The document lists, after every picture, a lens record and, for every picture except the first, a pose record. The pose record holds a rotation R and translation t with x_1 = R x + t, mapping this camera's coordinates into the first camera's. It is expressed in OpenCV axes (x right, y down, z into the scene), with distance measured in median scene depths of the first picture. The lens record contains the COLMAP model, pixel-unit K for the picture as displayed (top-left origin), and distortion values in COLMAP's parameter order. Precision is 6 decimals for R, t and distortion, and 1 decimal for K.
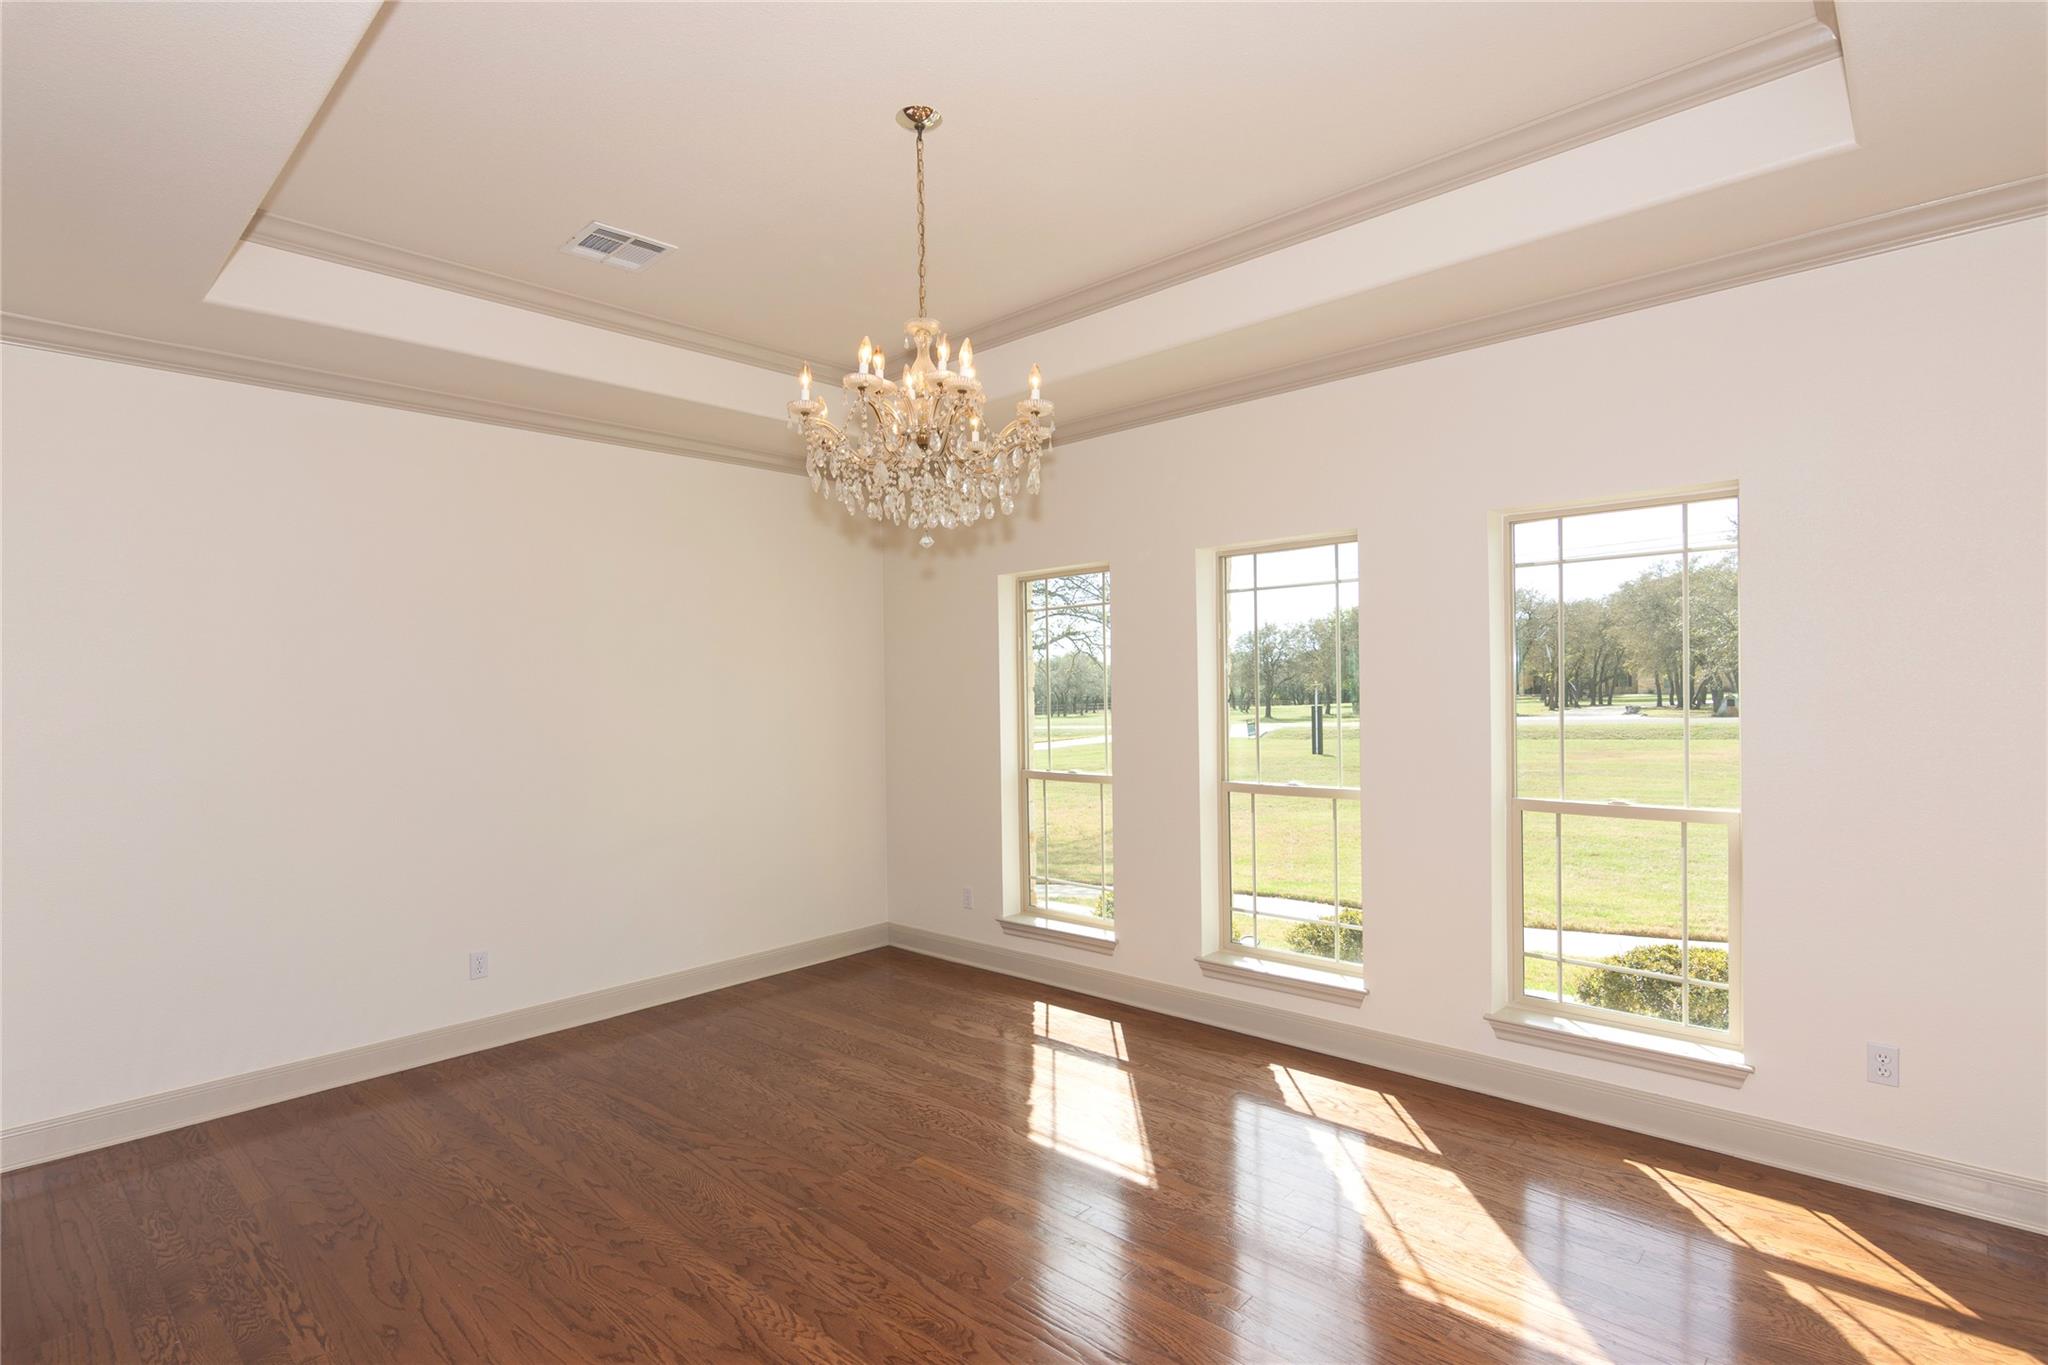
lens RADIAL K [[968.4, 0, 1026.0], [0, 968.4, 692.8], [0, 0, 1]] dist [0.026222, 0.000054]
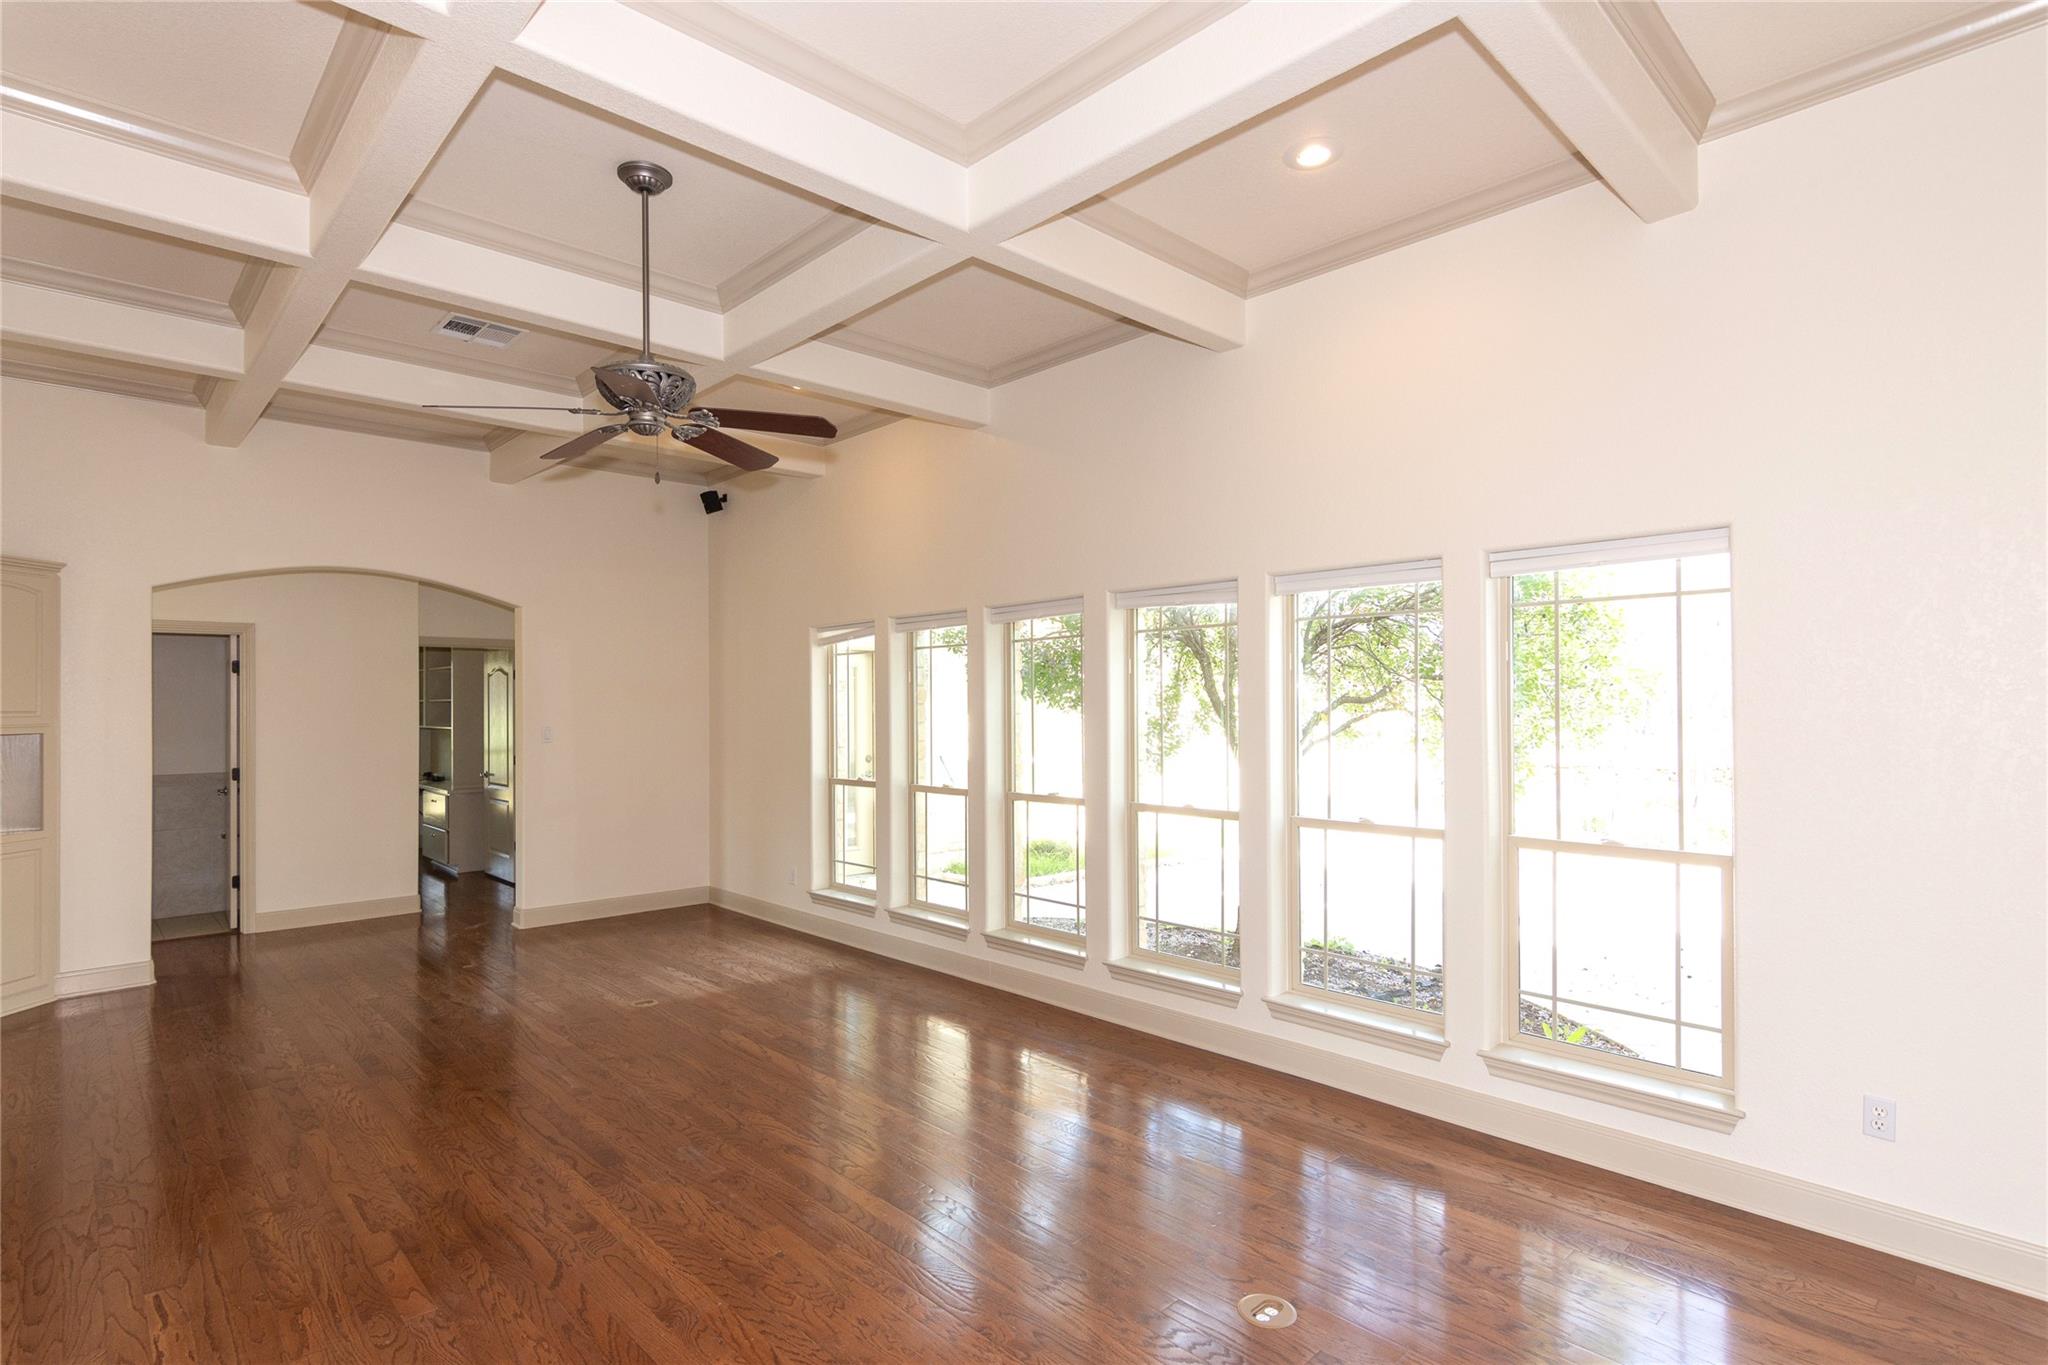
lens RADIAL K [[1012.8, 0, 1020.7], [0, 1012.8, 695.7], [0, 0, 1]] dist [0.003497, 0.000743]
pose [[0.995632, 0.020800, -0.091016, 0.211770], [-0.022693, 0.999546, -0.019818, -0.002447], [0.090563, 0.021796, 0.995652, -0.180520]]
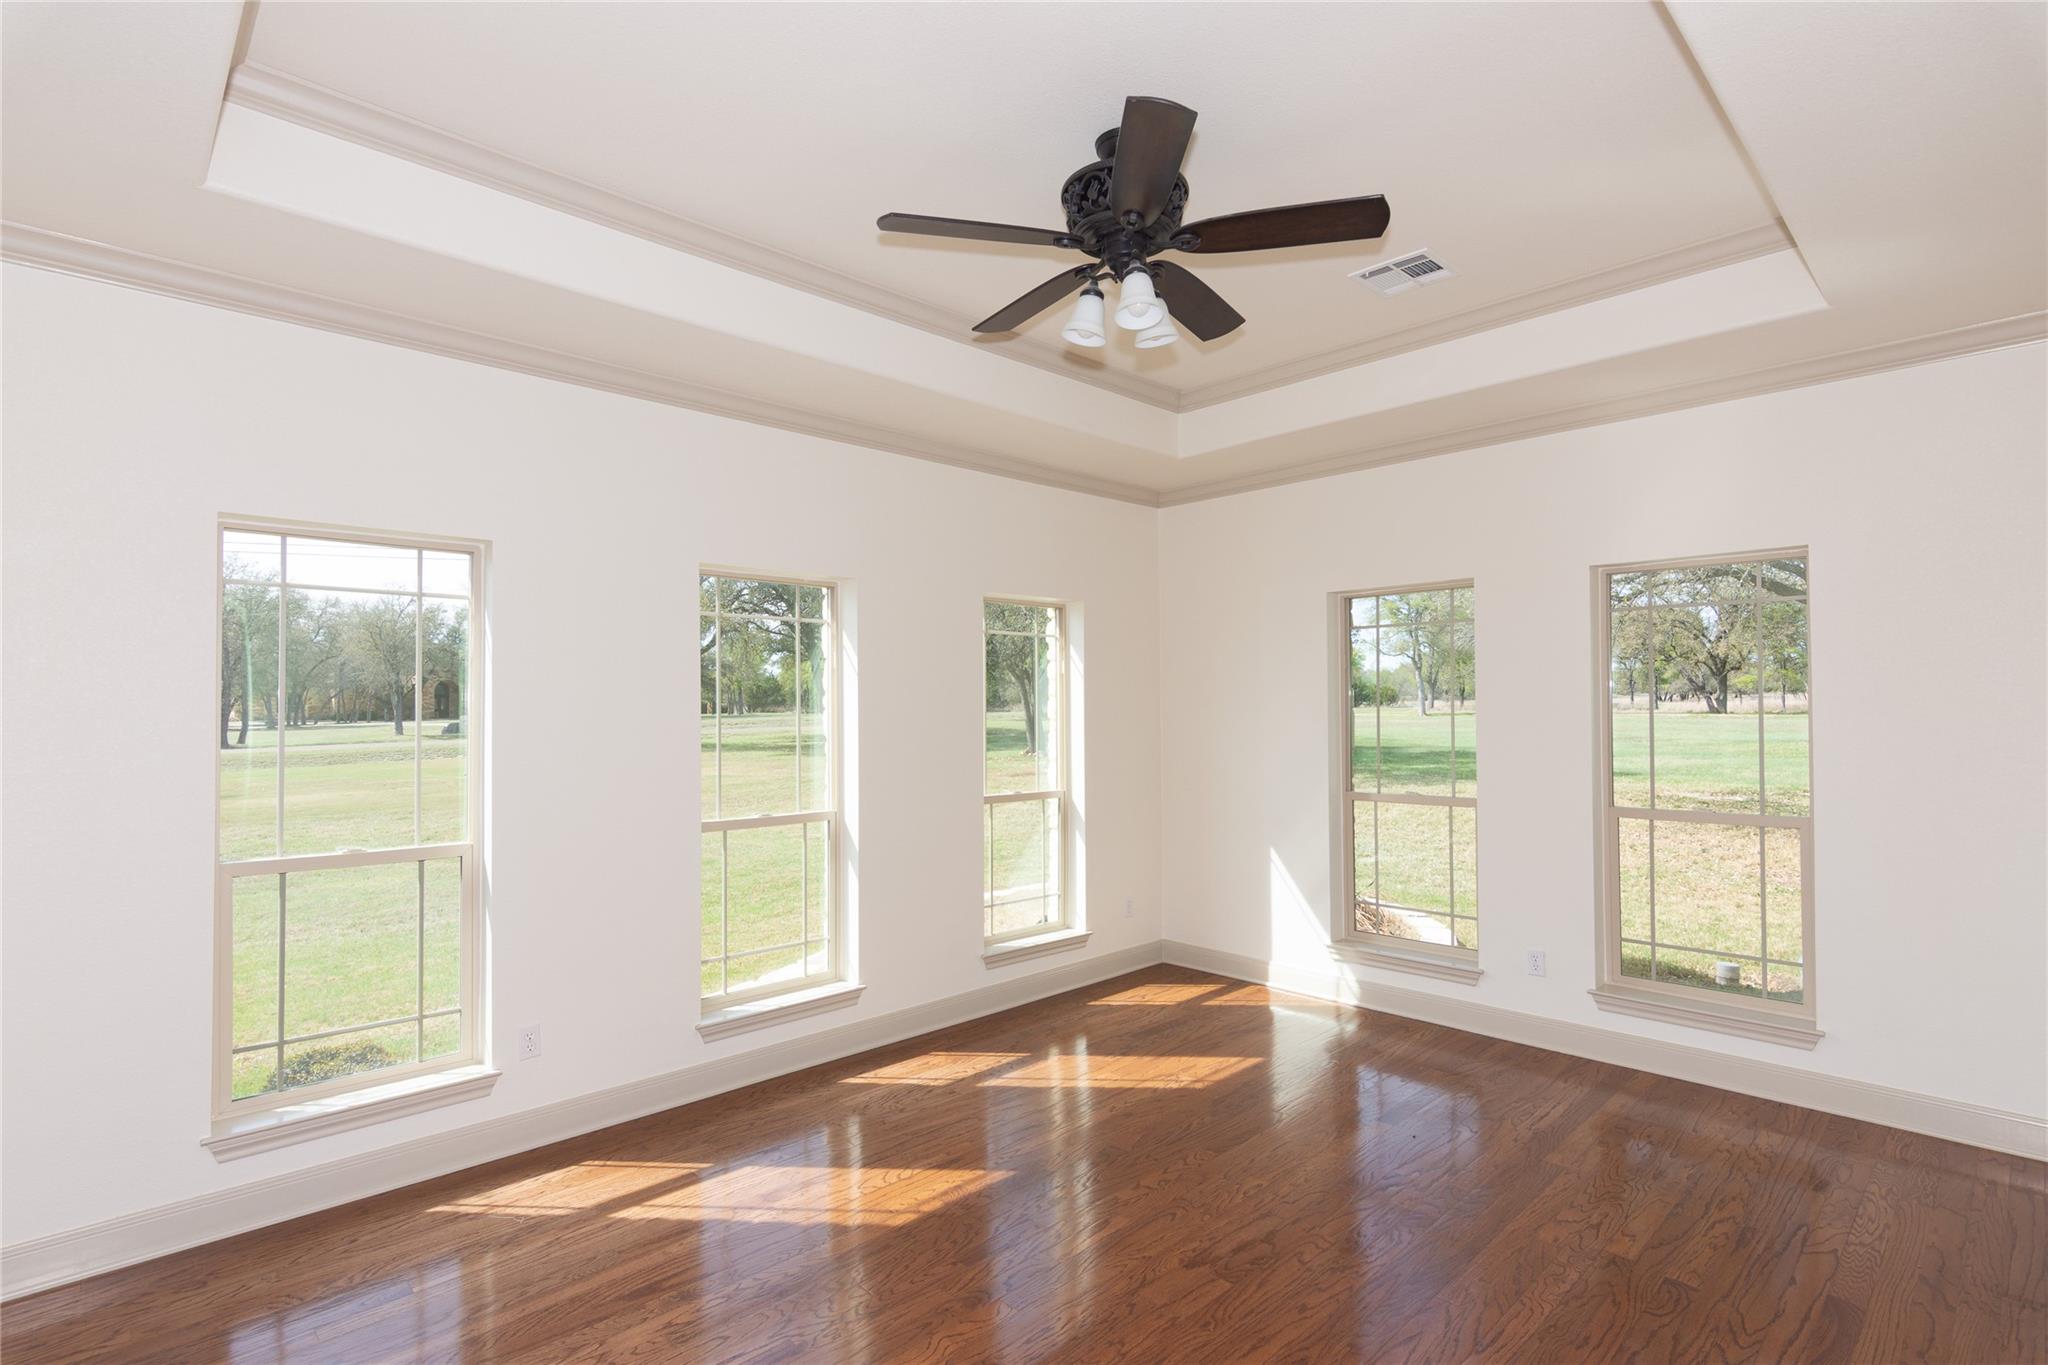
lens RADIAL K [[983.5, 0, 1040.4], [0, 983.5, 686.3], [0, 0, 1]] dist [0.024279, -0.029637]
pose [[0.075404, 0.043023, 0.996225, -0.596982], [0.015673, 0.998894, -0.044324, 0.015658], [-0.997030, 0.018956, 0.074646, 0.550901]]
